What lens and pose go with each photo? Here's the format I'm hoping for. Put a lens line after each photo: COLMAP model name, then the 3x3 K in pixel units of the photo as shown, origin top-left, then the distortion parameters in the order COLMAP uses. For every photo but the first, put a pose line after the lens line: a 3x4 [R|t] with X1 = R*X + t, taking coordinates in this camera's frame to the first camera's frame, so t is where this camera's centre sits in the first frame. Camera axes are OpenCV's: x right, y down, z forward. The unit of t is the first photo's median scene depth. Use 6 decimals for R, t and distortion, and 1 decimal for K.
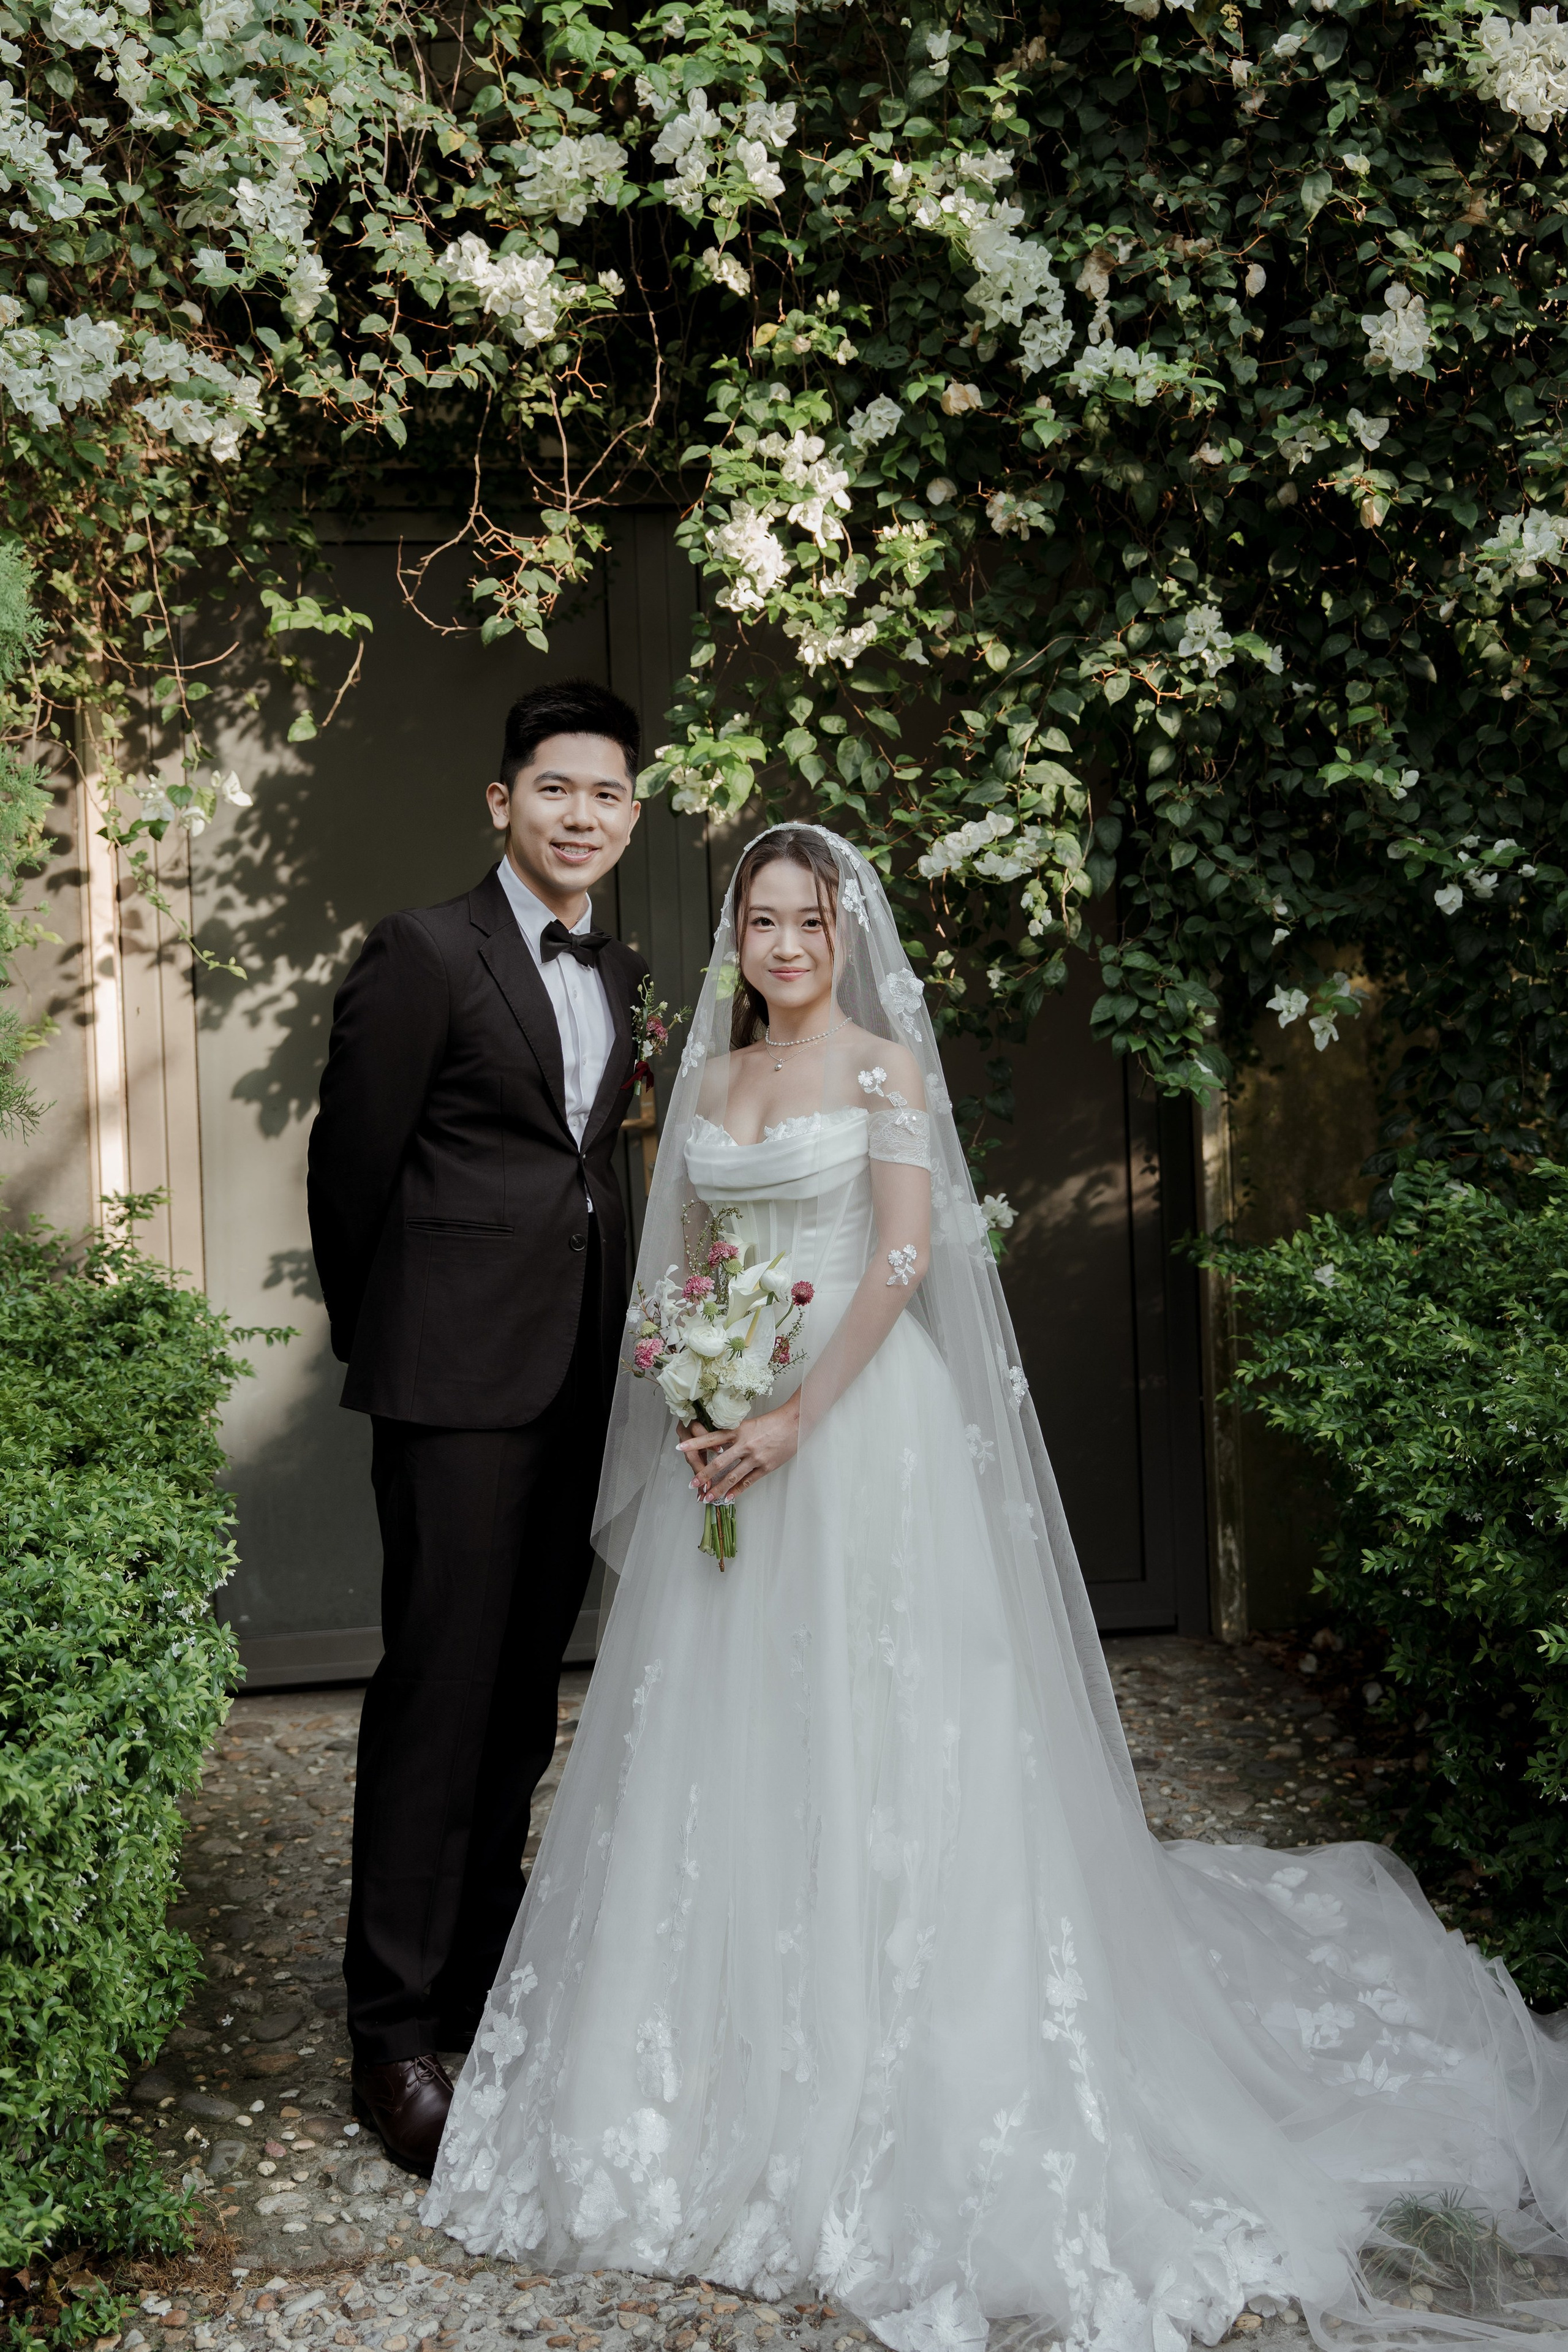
lens RADIAL K [[2840.4, 0, 821.4], [0, 2840.4, 1074.2], [0, 0, 1]] dist [0.032288, 0.037339]
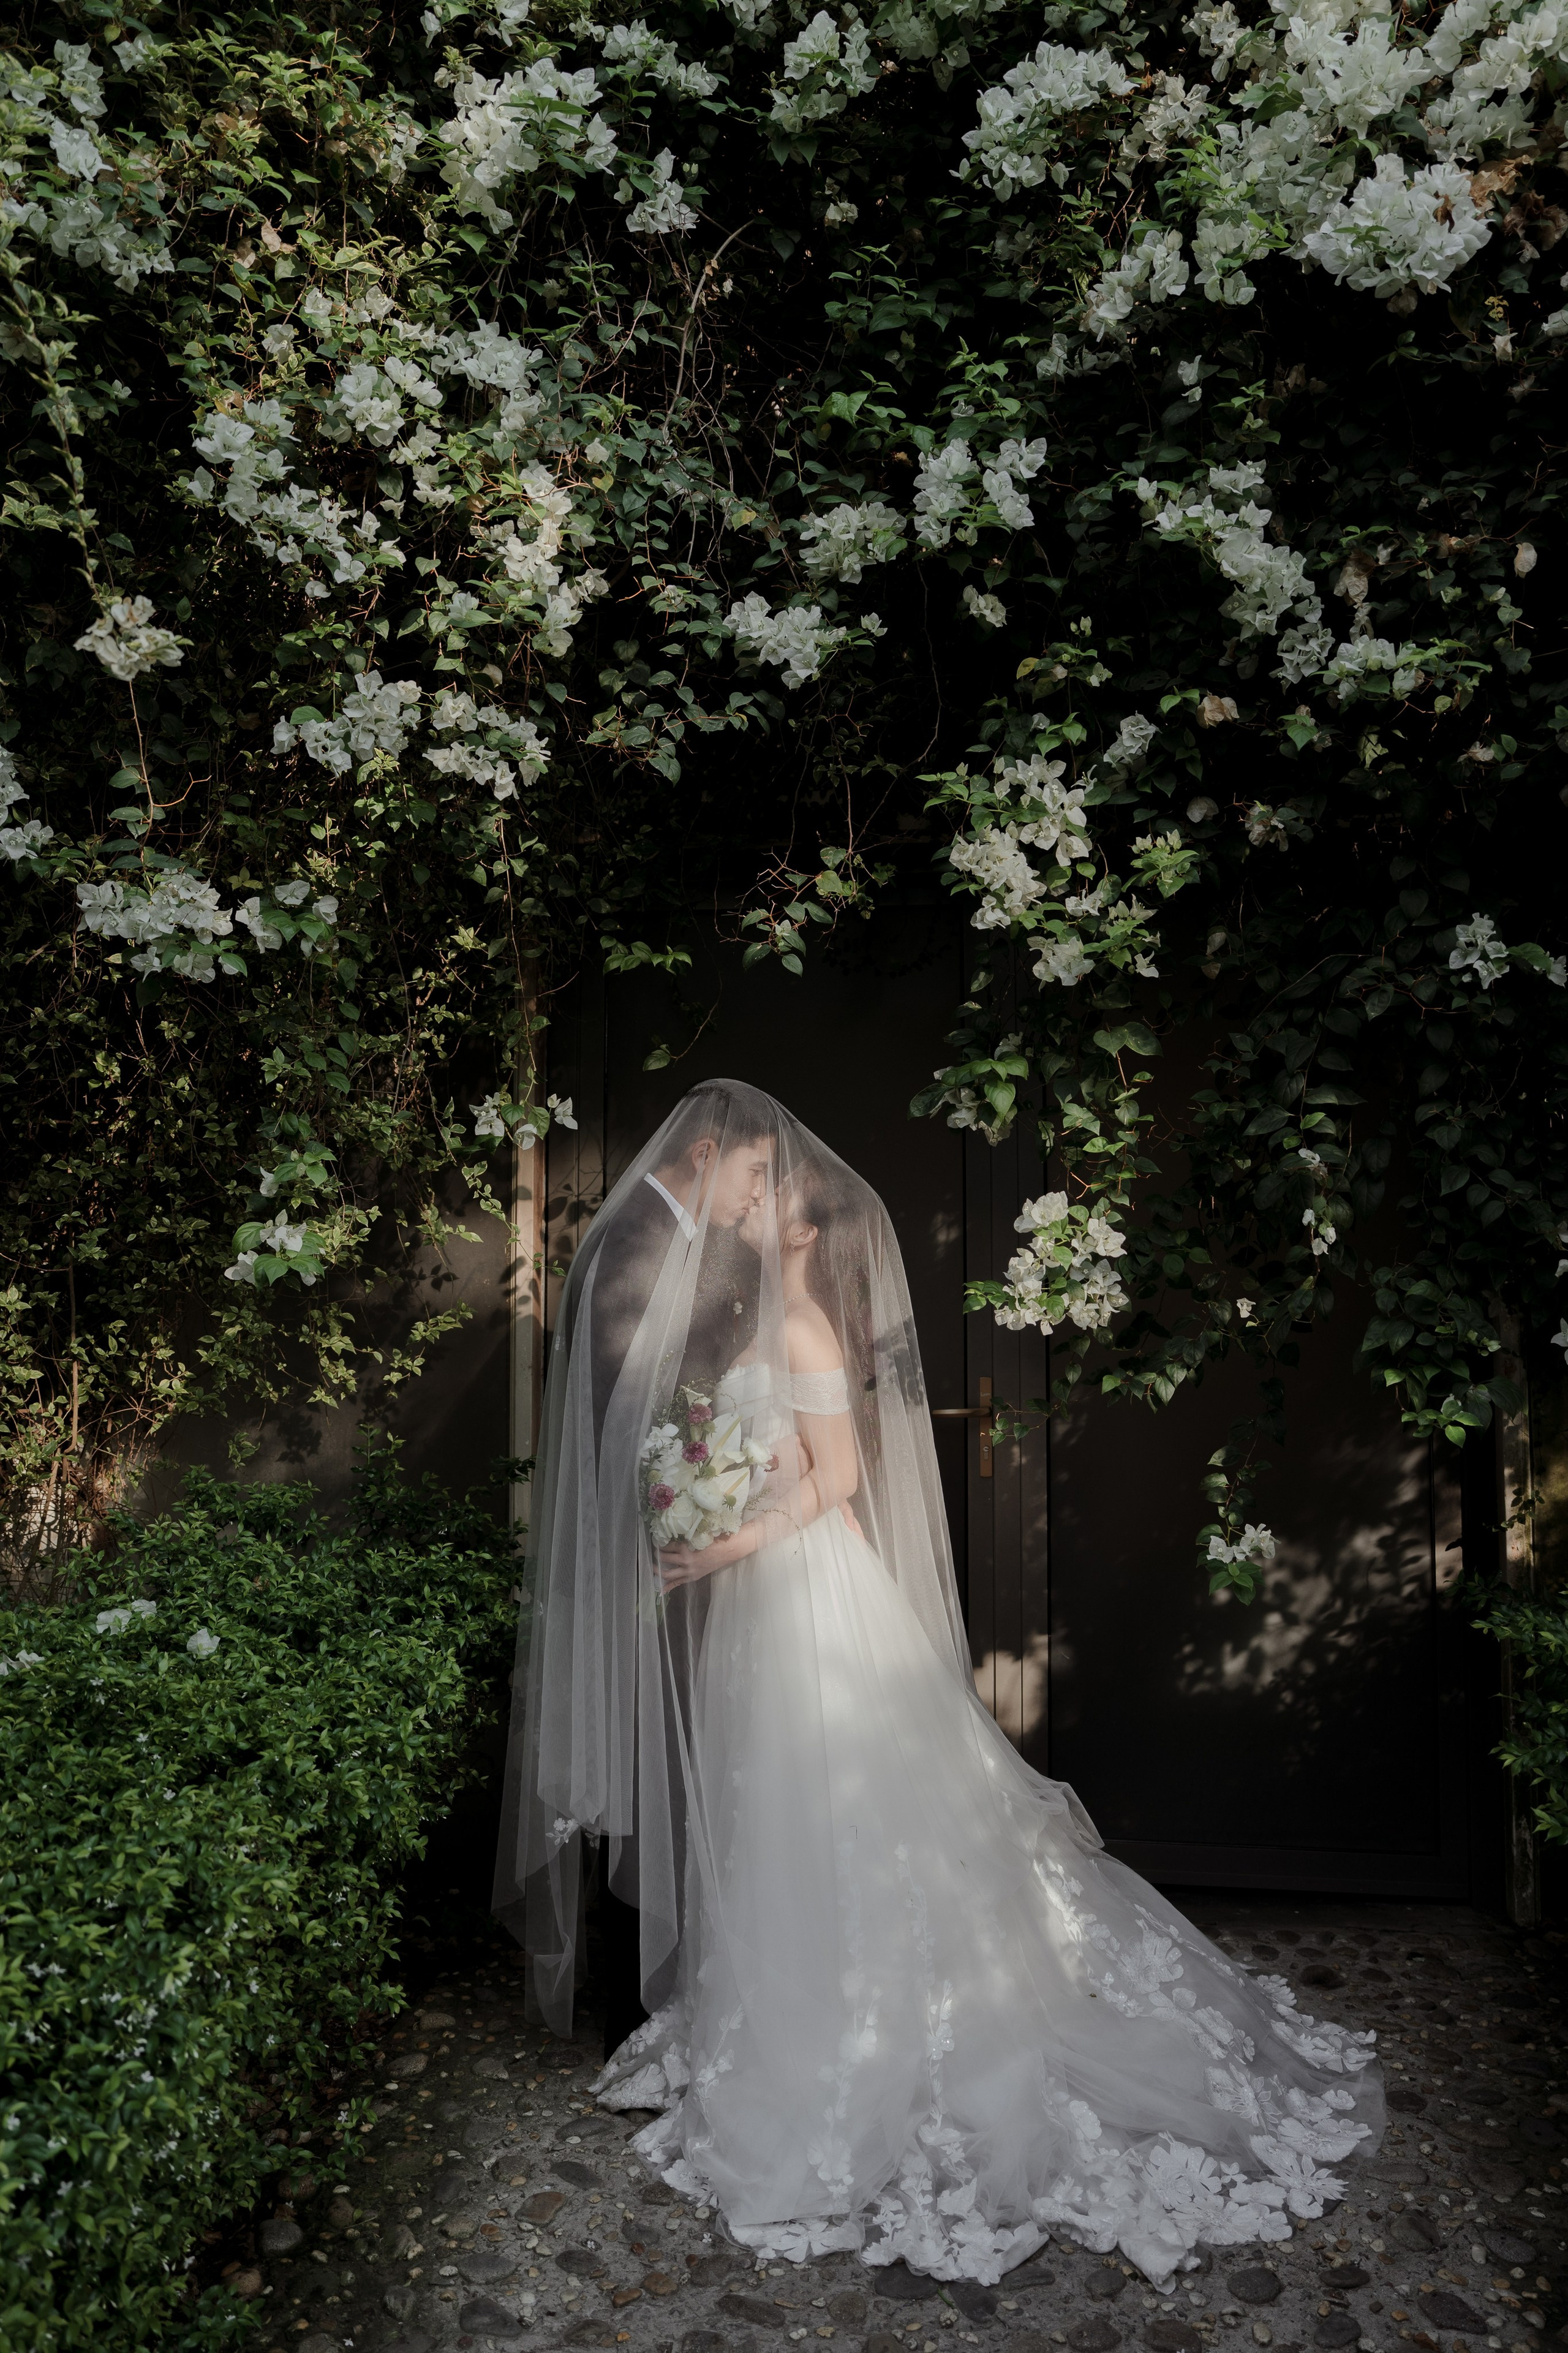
lens RADIAL K [[1754.0, 0, 784.0], [0, 1754.0, 1176.5], [0, 0, 1]] dist [-0.085895, 0.057415]
pose [[0.956625, 0.016276, -0.290867, 0.083733], [-0.038940, 0.996622, -0.072300, -0.028685], [0.288708, 0.080490, 0.954028, 0.399206]]
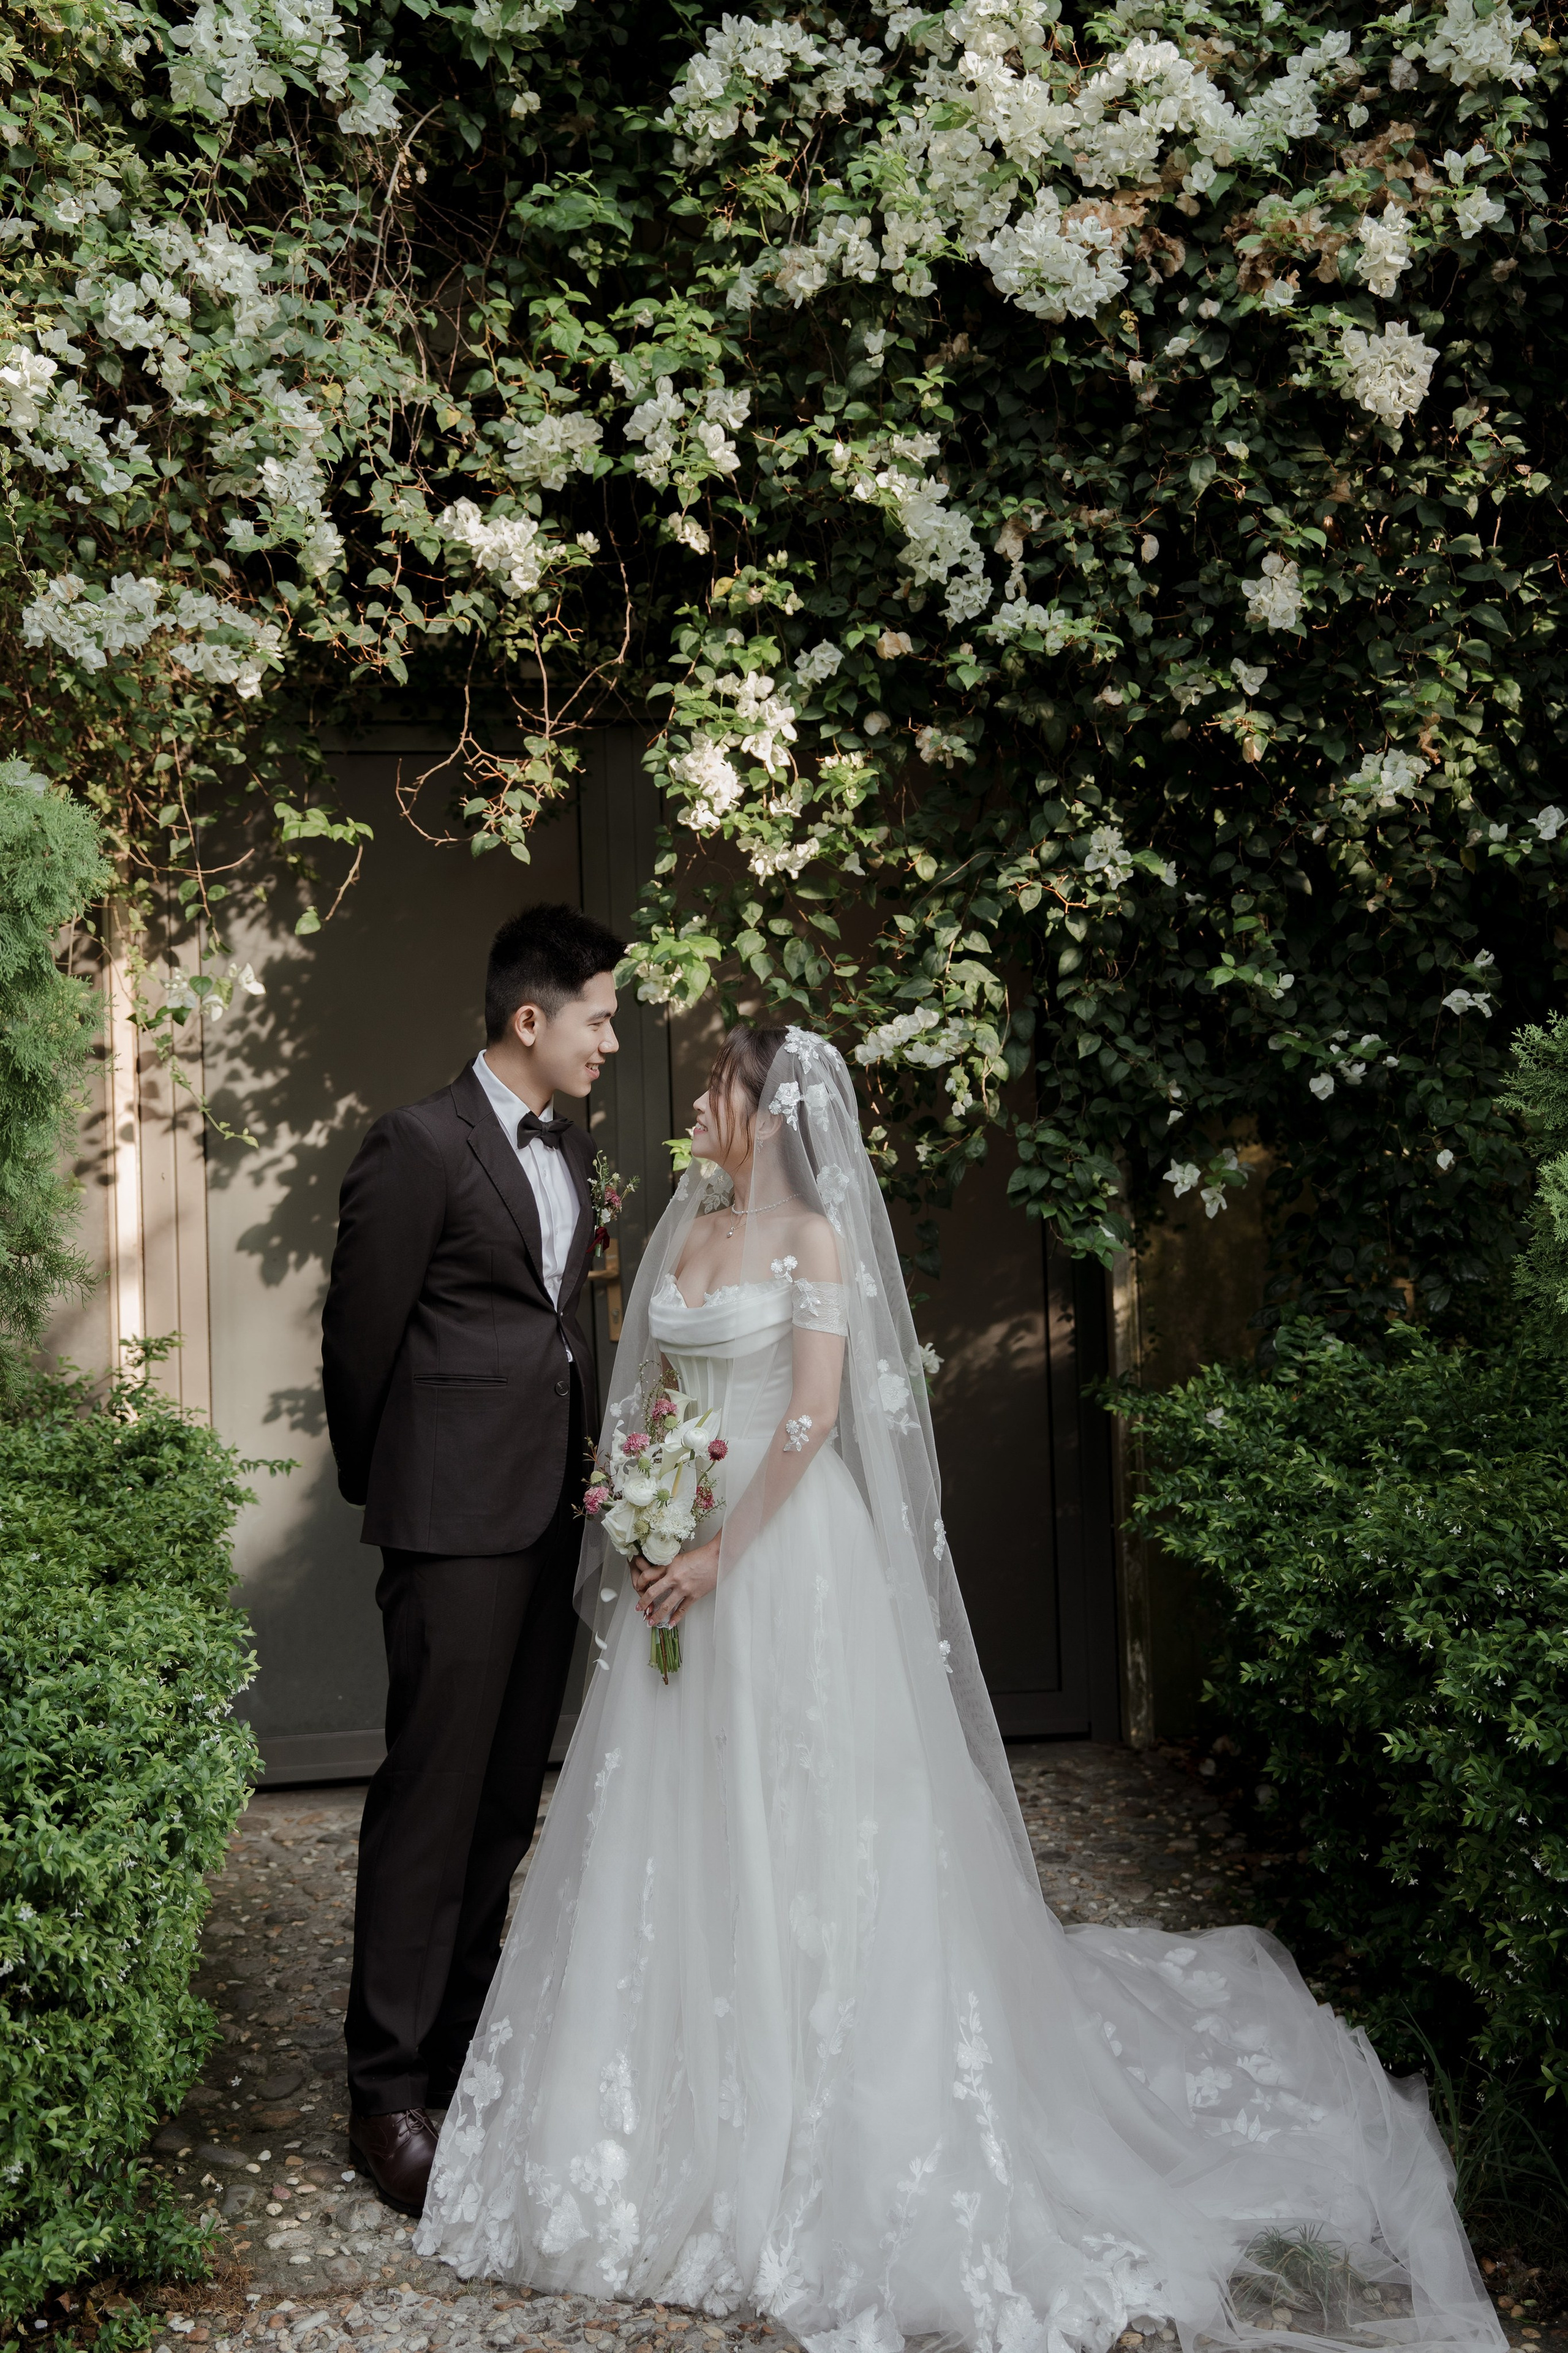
lens RADIAL K [[2737.1, 0, 790.8], [0, 2737.1, 1102.8], [0, 0, 1]] dist [0.010438, 0.202204]
pose [[0.999964, 0.005180, 0.006750, 0.001301], [-0.004925, 0.999293, -0.037276, -0.013099], [-0.006938, 0.037241, 0.999282, -0.089389]]
